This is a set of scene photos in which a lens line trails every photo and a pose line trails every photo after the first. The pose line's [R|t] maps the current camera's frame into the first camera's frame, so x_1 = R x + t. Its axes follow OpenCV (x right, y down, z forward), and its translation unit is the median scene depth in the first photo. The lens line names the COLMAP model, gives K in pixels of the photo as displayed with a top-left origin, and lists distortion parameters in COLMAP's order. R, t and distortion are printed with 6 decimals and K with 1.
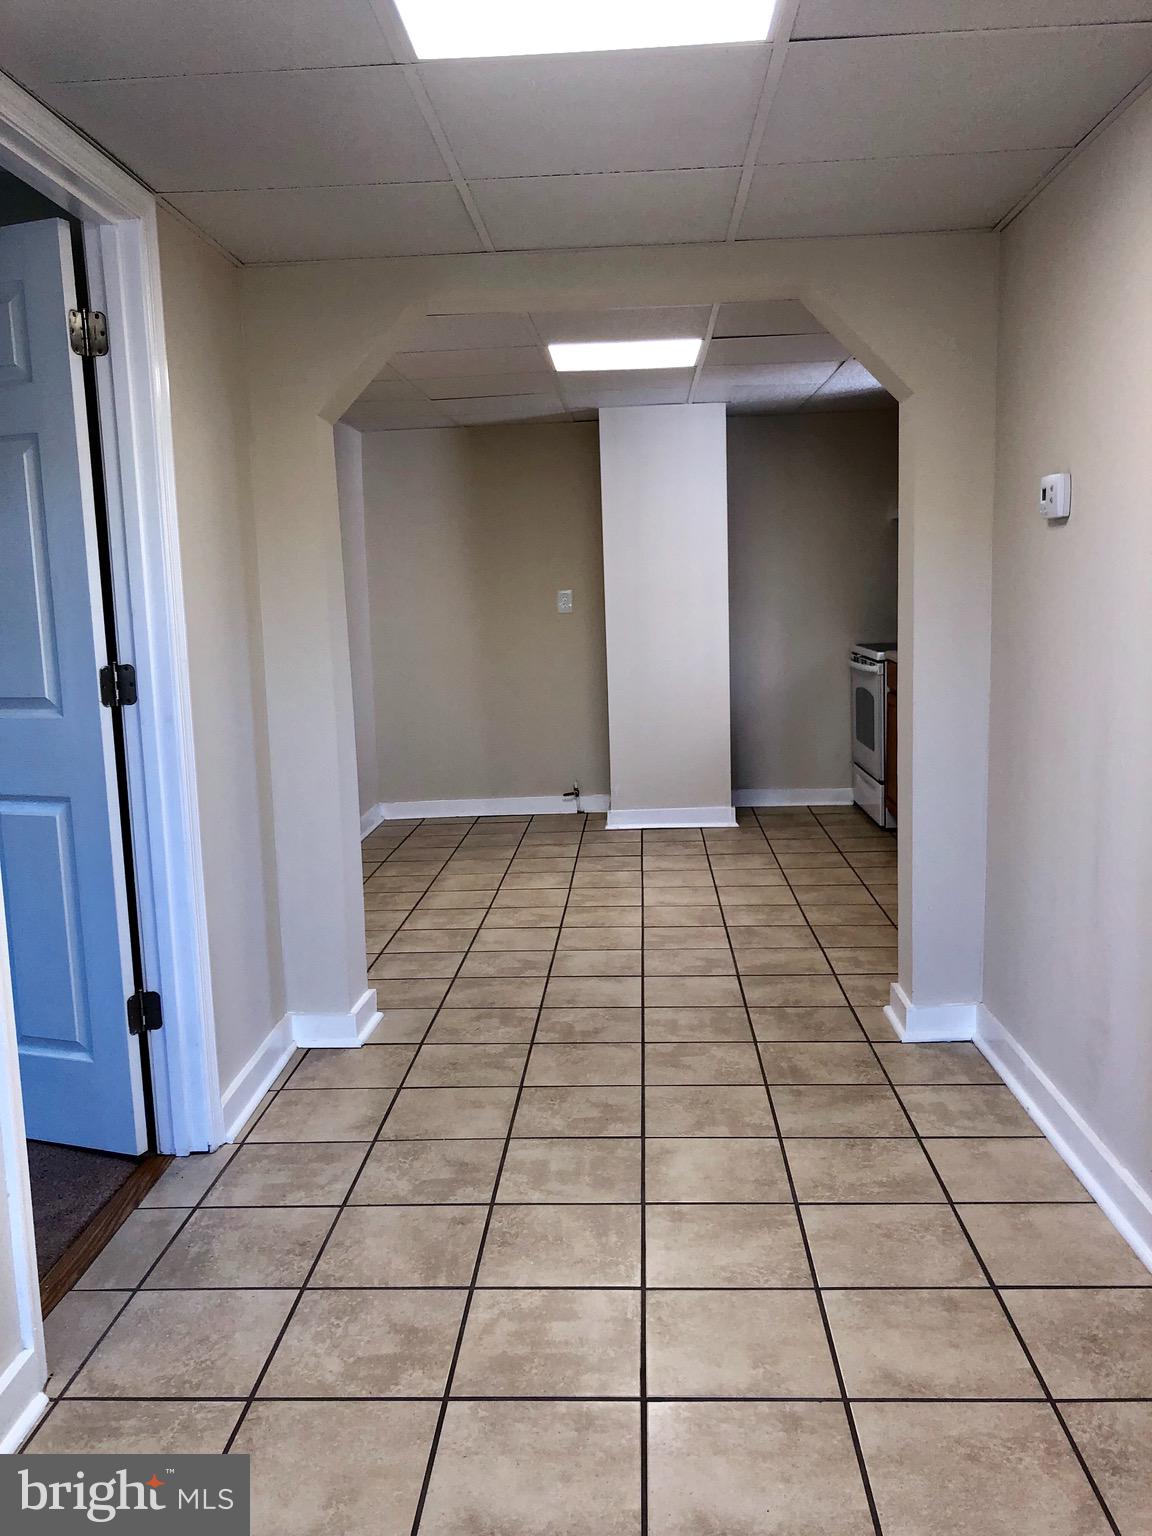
lens RADIAL K [[1259.6, 0, 585.6], [0, 1259.6, 766.6], [0, 0, 1]] dist [0.074176, -0.003396]
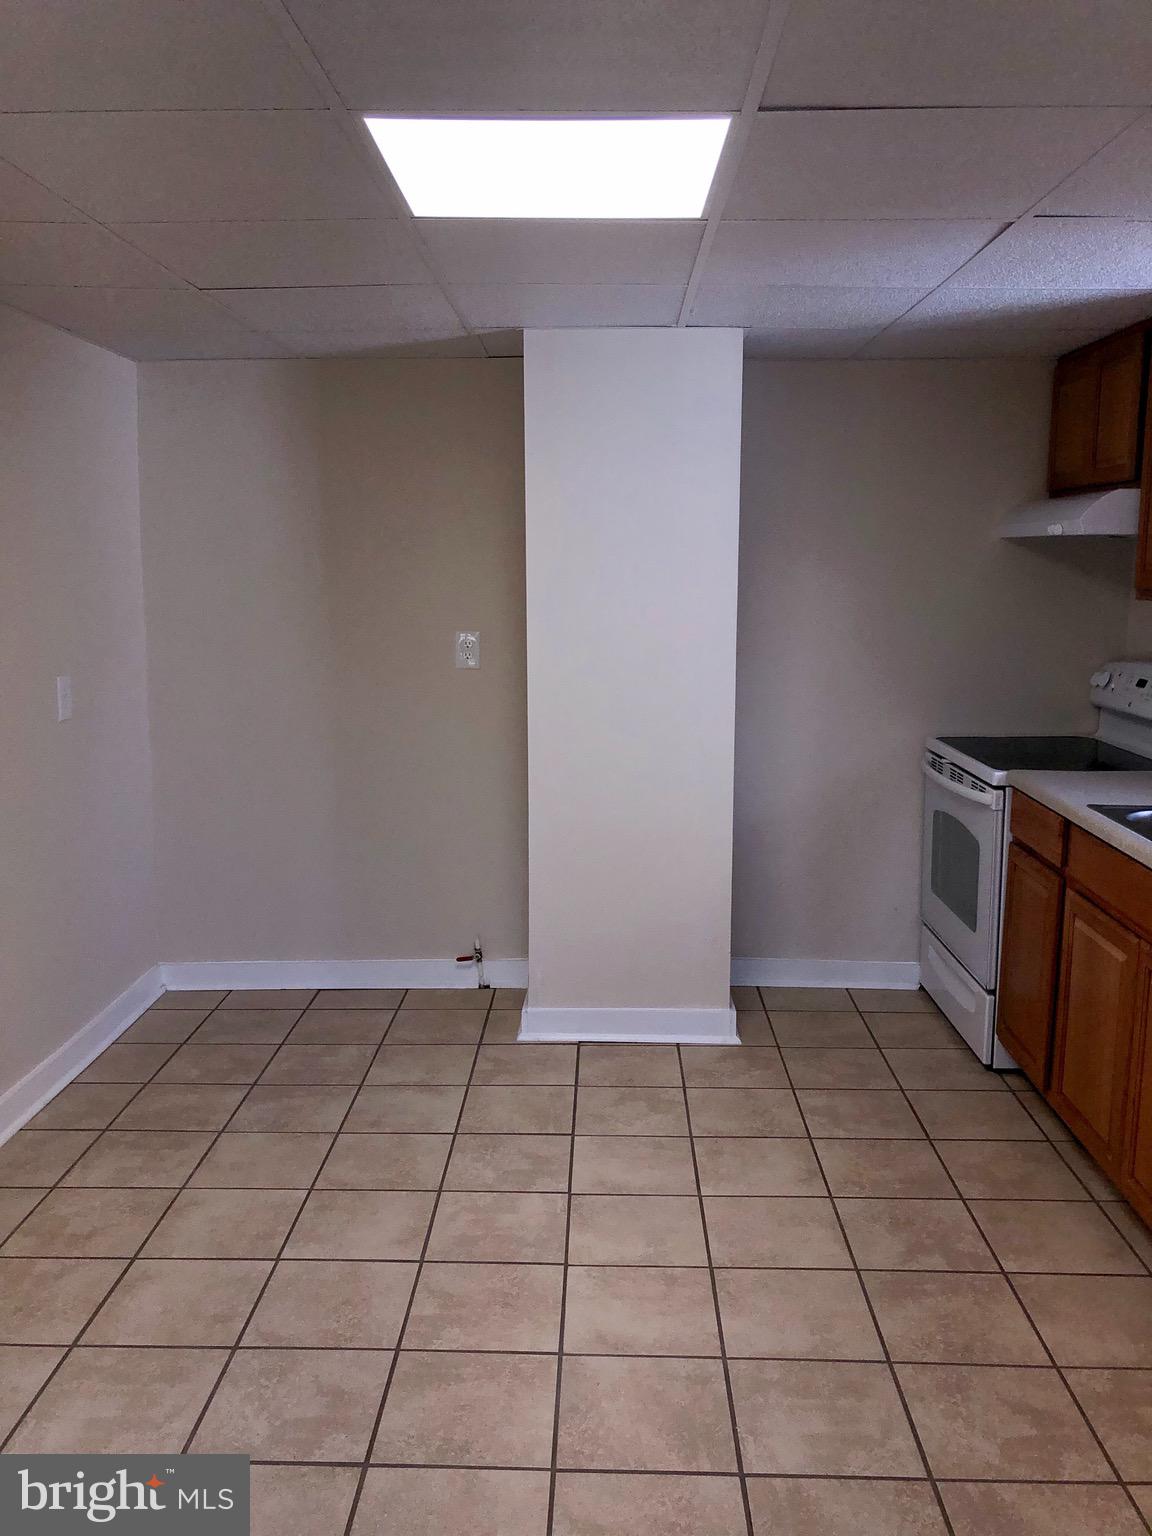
lens RADIAL K [[1259.6, 0, 570.6], [0, 1259.6, 766.2], [0, 0, 1]] dist [0.074176, -0.003396]
pose [[0.999139, 0.032425, 0.025878, 0.021085], [-0.032707, 0.999409, 0.010564, -0.086768], [-0.025521, -0.011401, 0.999609, 0.399238]]
